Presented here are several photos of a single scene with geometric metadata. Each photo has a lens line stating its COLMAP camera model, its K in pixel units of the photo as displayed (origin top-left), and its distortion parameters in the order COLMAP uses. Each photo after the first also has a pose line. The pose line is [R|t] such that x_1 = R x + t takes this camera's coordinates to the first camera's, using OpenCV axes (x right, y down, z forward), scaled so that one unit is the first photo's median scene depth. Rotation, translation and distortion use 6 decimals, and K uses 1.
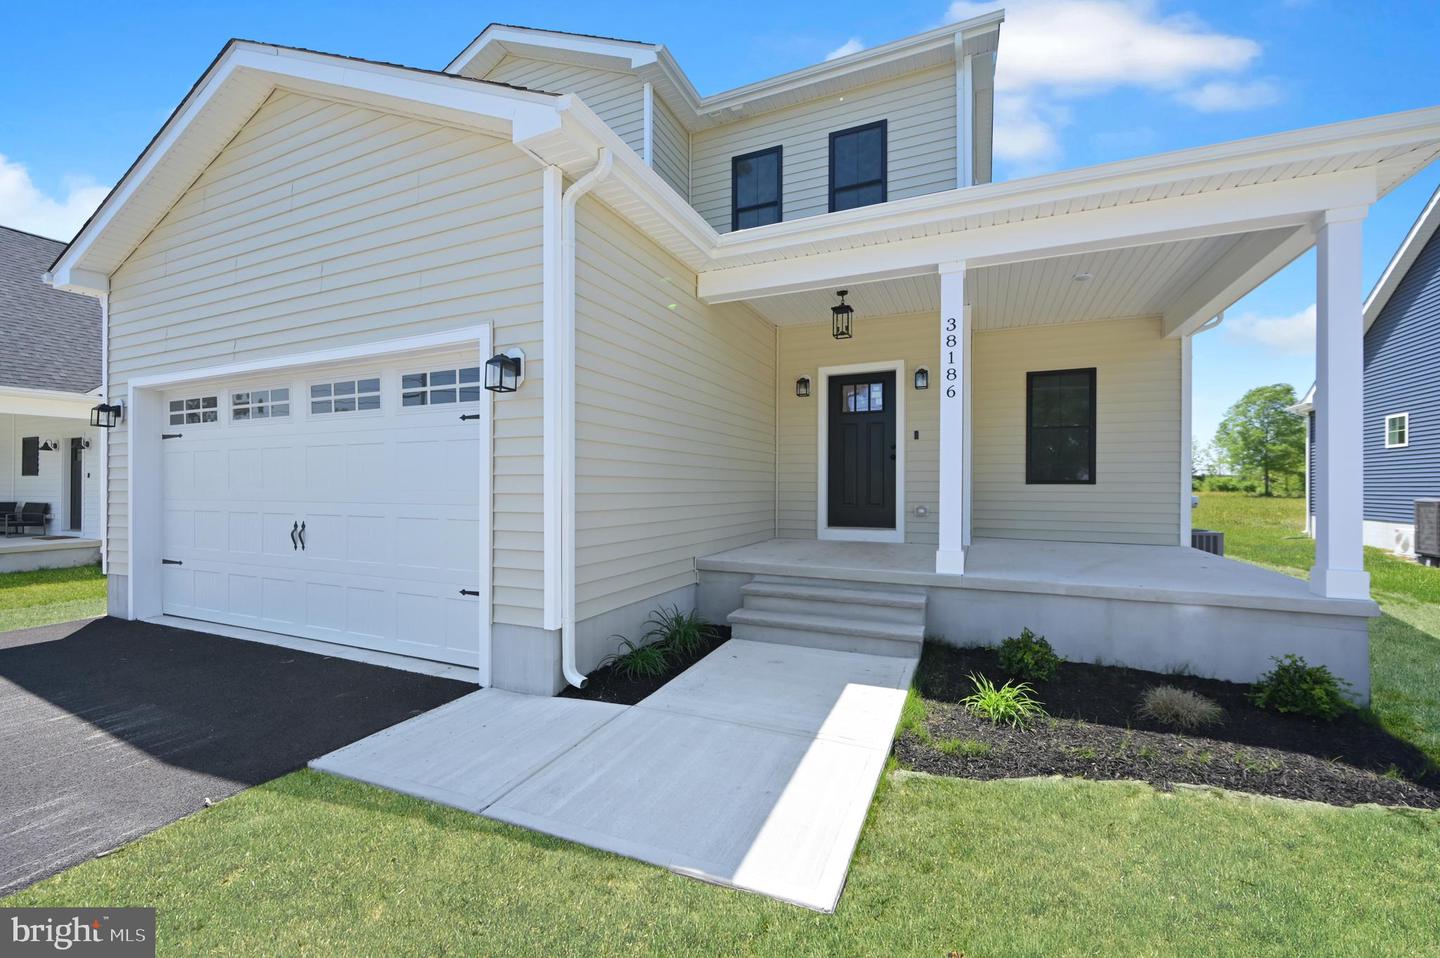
lens RADIAL K [[573.4, 0, 721.9], [0, 573.4, 486.9], [0, 0, 1]] dist [0.000714, 0.000116]
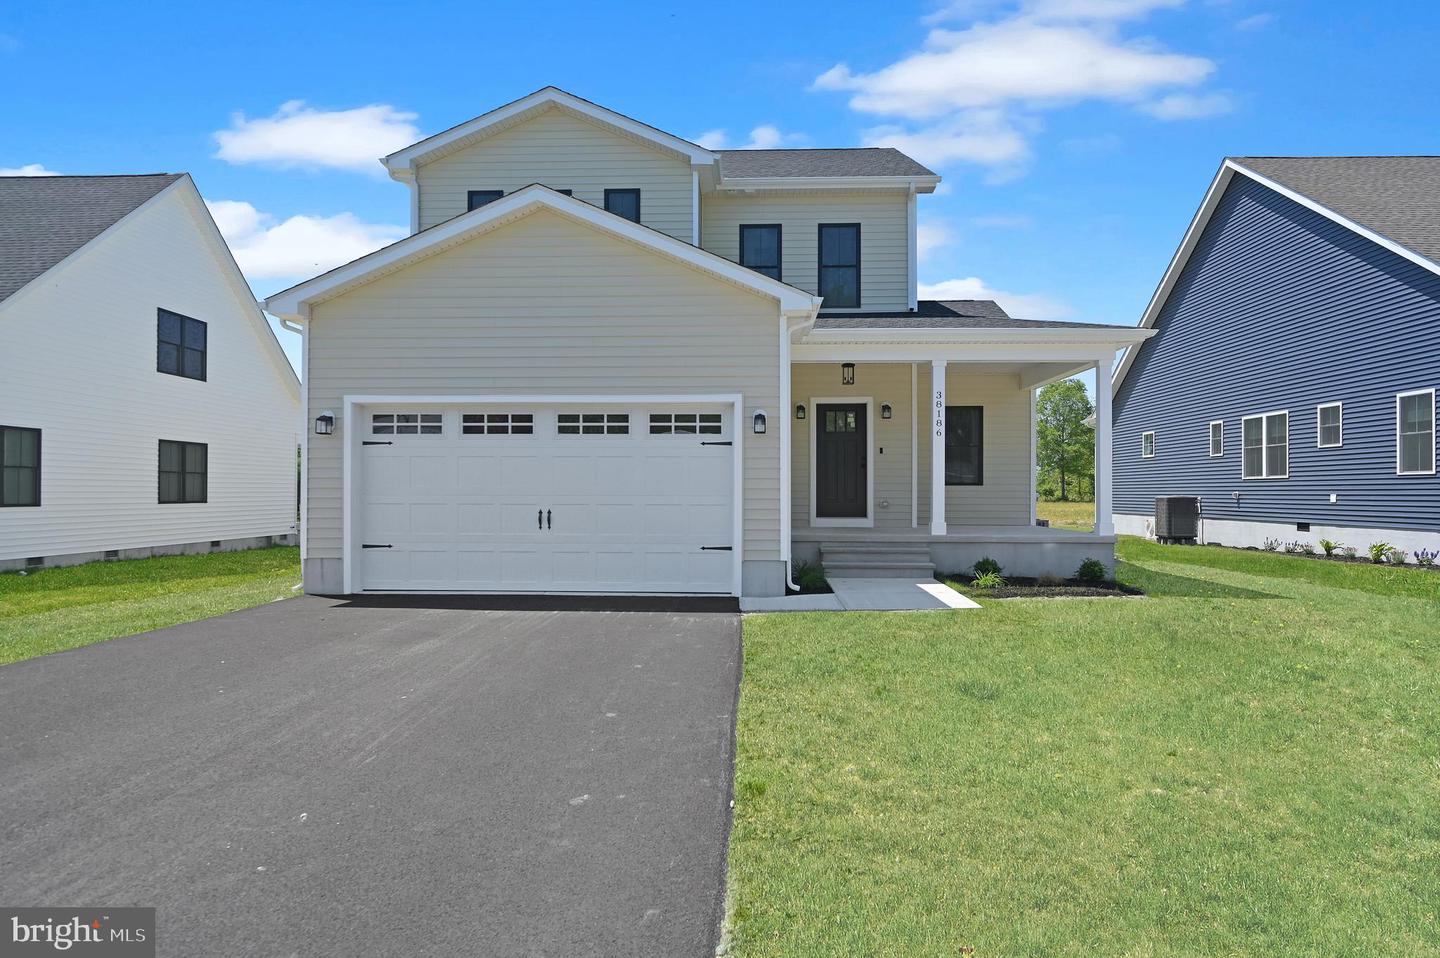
lens RADIAL K [[854.1, 0, 720.0], [0, 854.1, 479.0], [0, 0, 1]] dist [0.032010, 0.000005]
pose [[0.928108, 0.004439, 0.372283, -0.802354], [0.001150, 0.999890, -0.014789, 0.011582], [-0.372308, 0.014154, 0.928001, -0.799168]]
